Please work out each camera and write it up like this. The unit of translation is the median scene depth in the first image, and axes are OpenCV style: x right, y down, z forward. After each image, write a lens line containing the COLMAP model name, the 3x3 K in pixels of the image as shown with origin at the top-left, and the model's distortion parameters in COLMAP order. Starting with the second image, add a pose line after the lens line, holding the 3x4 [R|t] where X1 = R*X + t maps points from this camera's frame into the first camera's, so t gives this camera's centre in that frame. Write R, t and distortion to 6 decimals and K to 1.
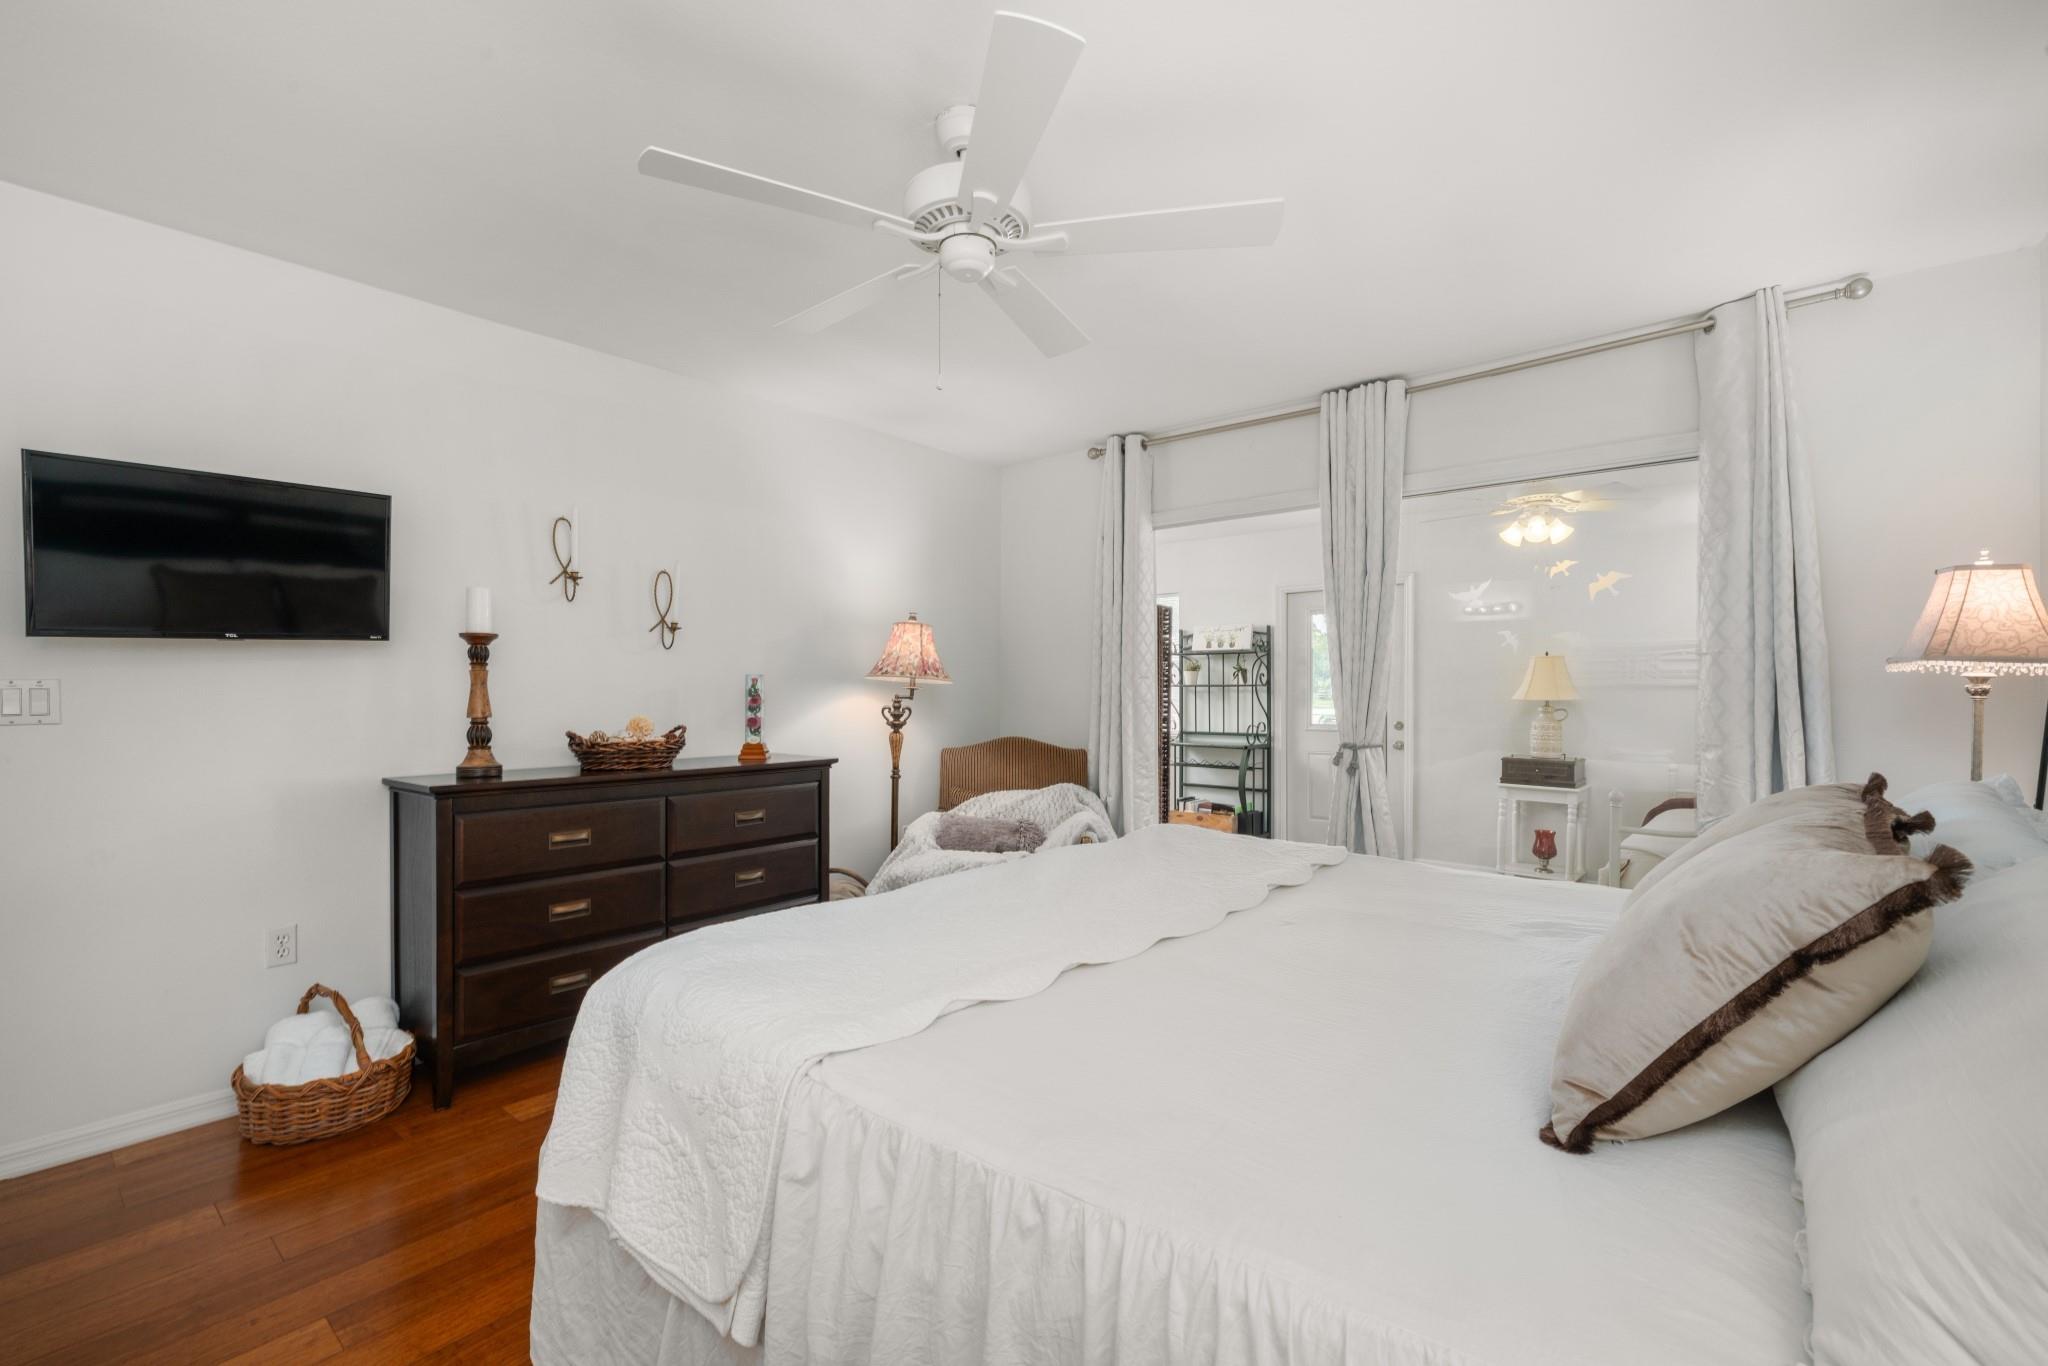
lens RADIAL K [[941.7, 0, 1024.0], [0, 941.7, 683.0], [0, 0, 1]] dist [0.000554, 0.000054]
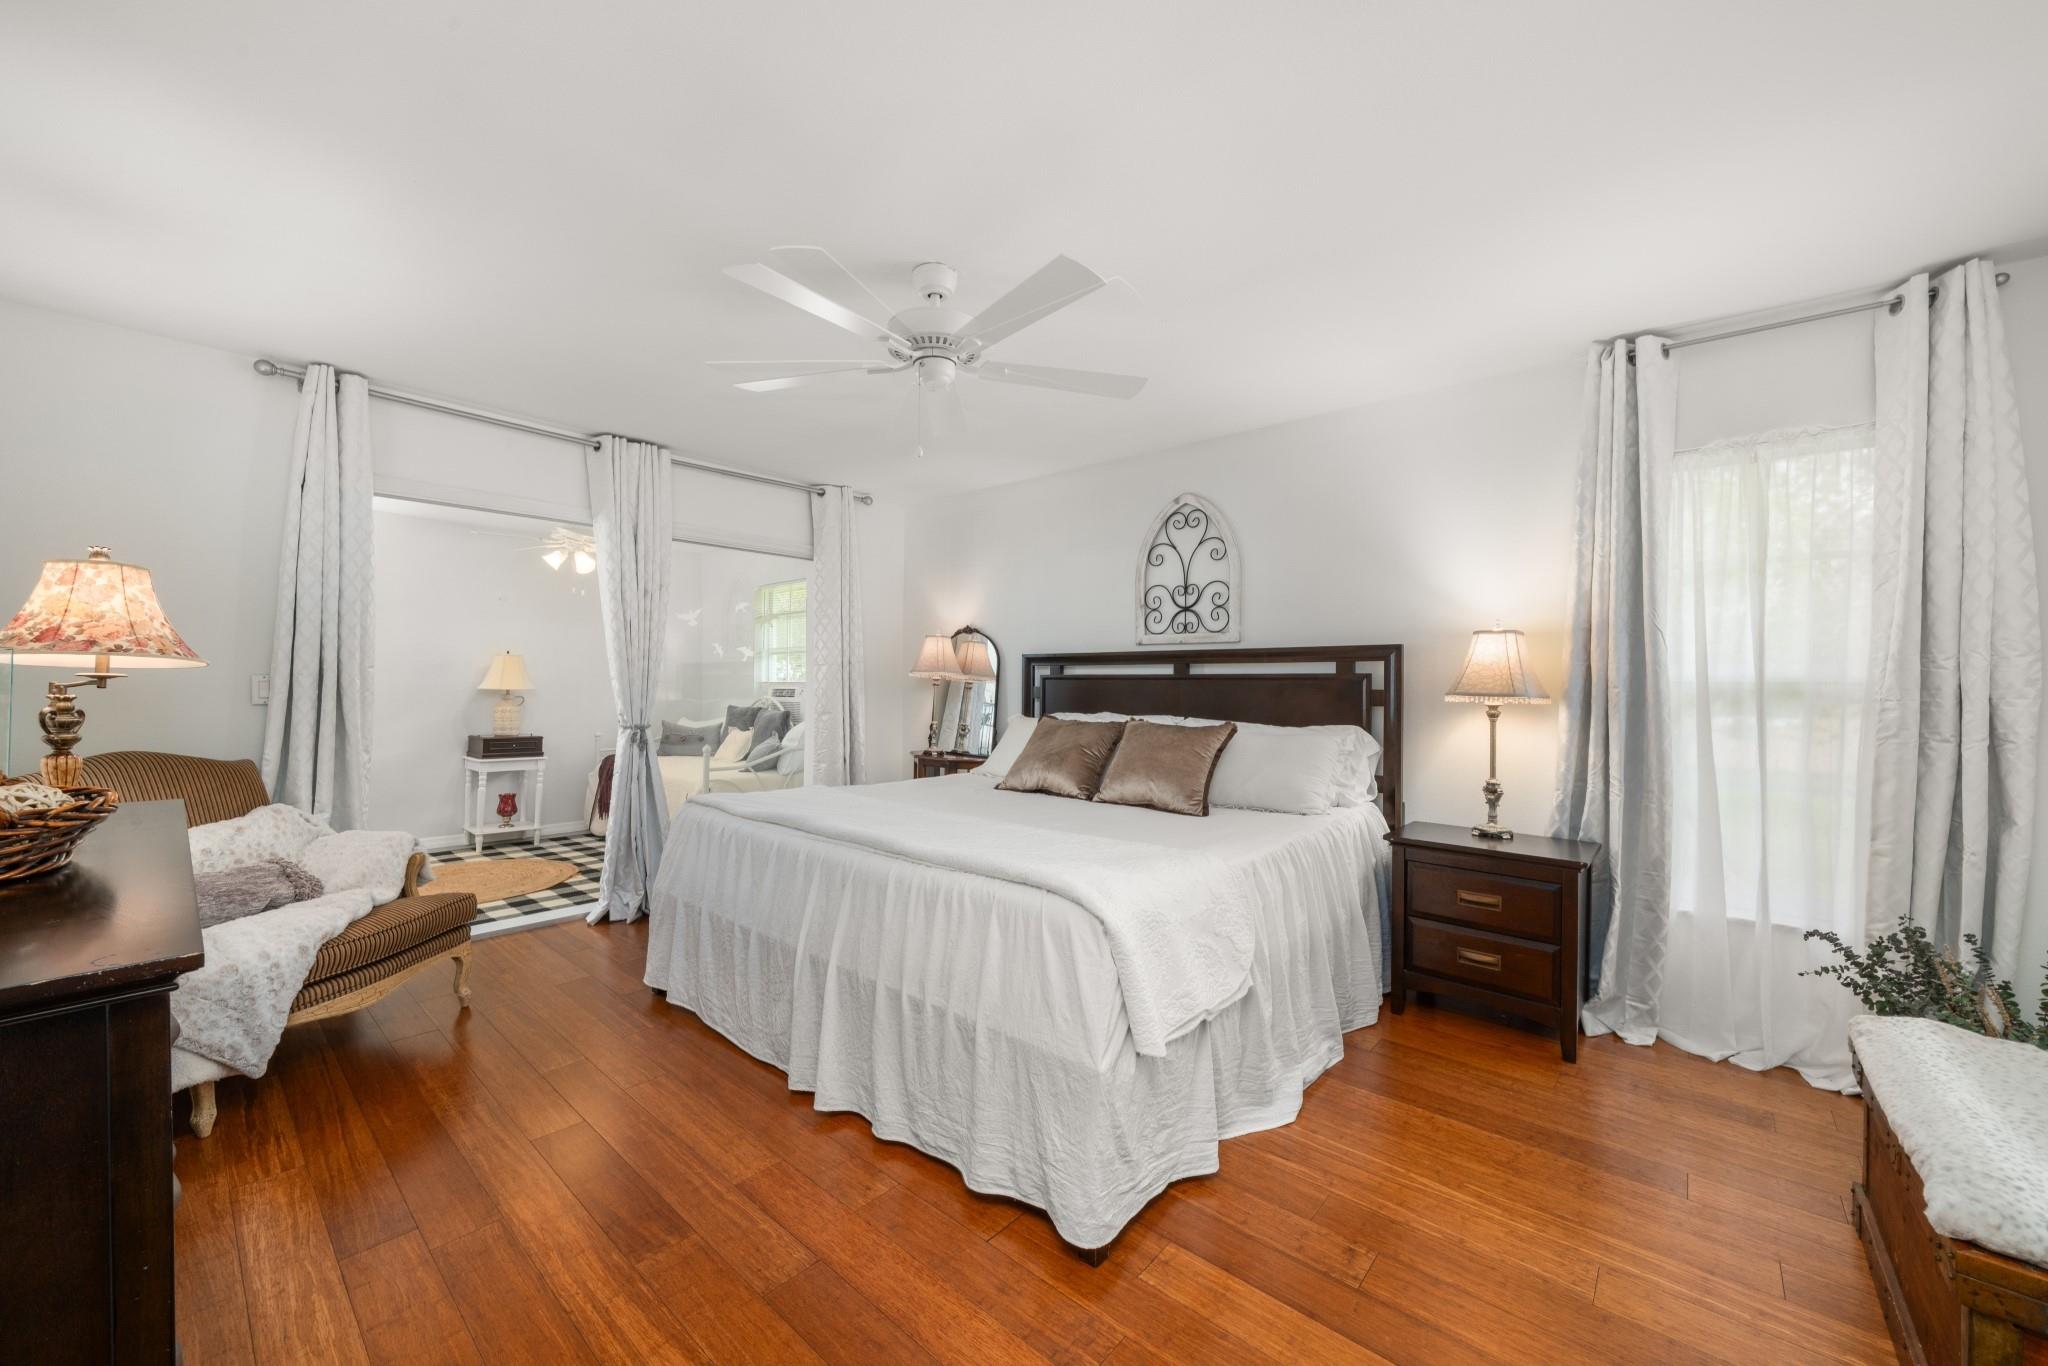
lens RADIAL K [[731.2, 0, 1024.0], [0, 731.2, 683.0], [0, 0, 1]] dist [-0.000908, -0.000140]
pose [[0.008381, 0.002381, 0.999962, -0.564285], [-0.013387, 0.999908, -0.002268, 0.003854], [-0.999875, -0.013368, 0.008412, 0.424879]]
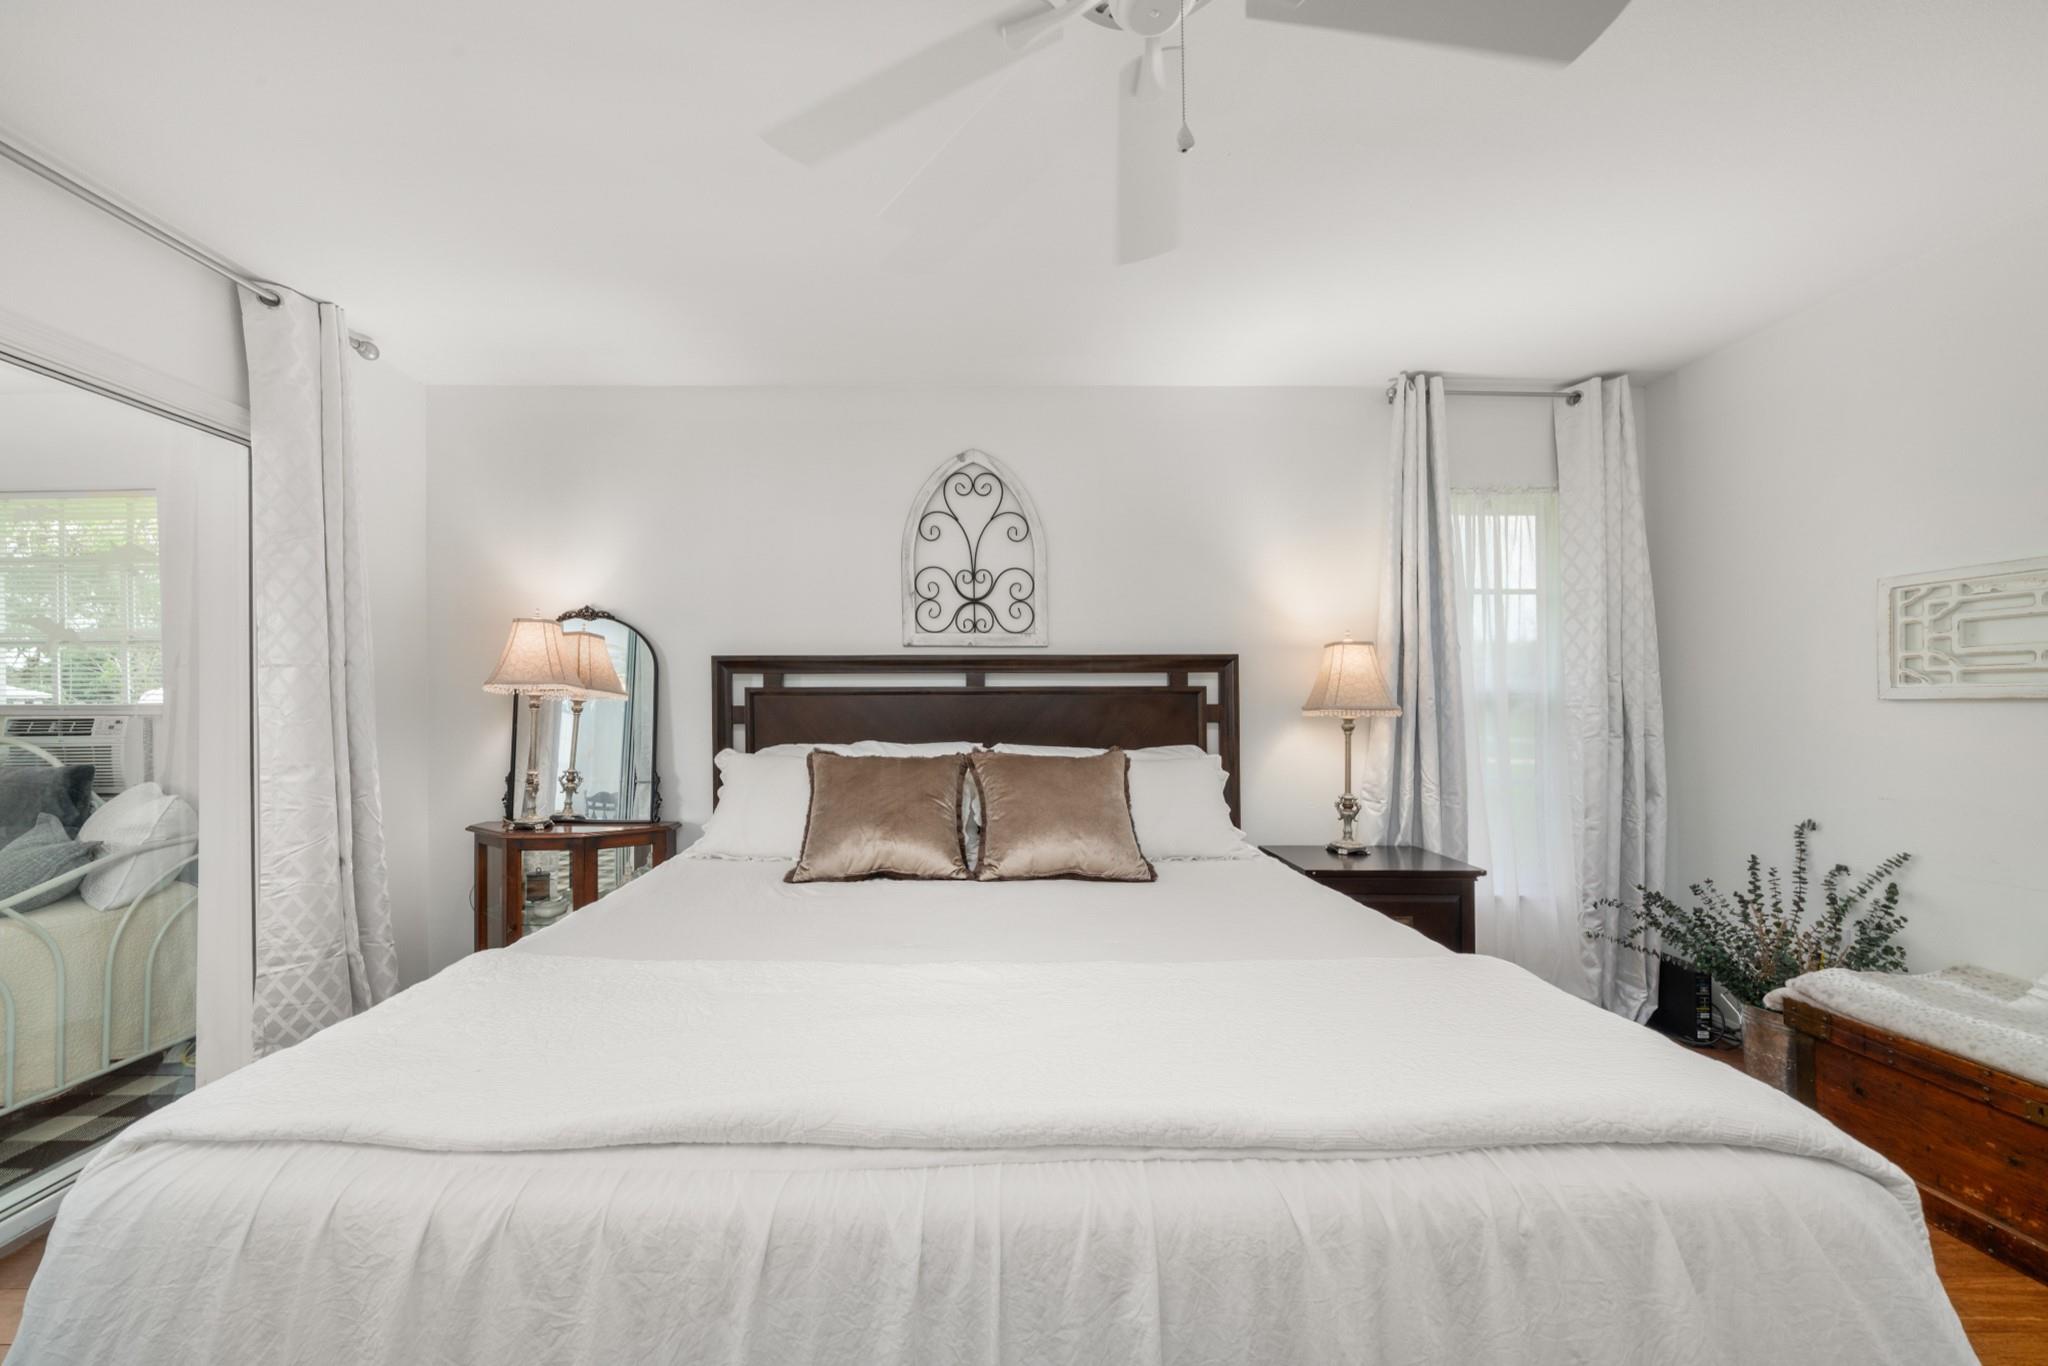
lens RADIAL K [[753.2, 0, 1021.8], [0, 753.2, 697.9], [0, 0, 1]] dist [0.000338, 0.000048]
pose [[-0.627129, 0.004091, 0.778904, -0.211456], [-0.001756, 0.999976, -0.006666, 0.003517], [-0.778913, -0.005548, -0.627107, 0.663526]]
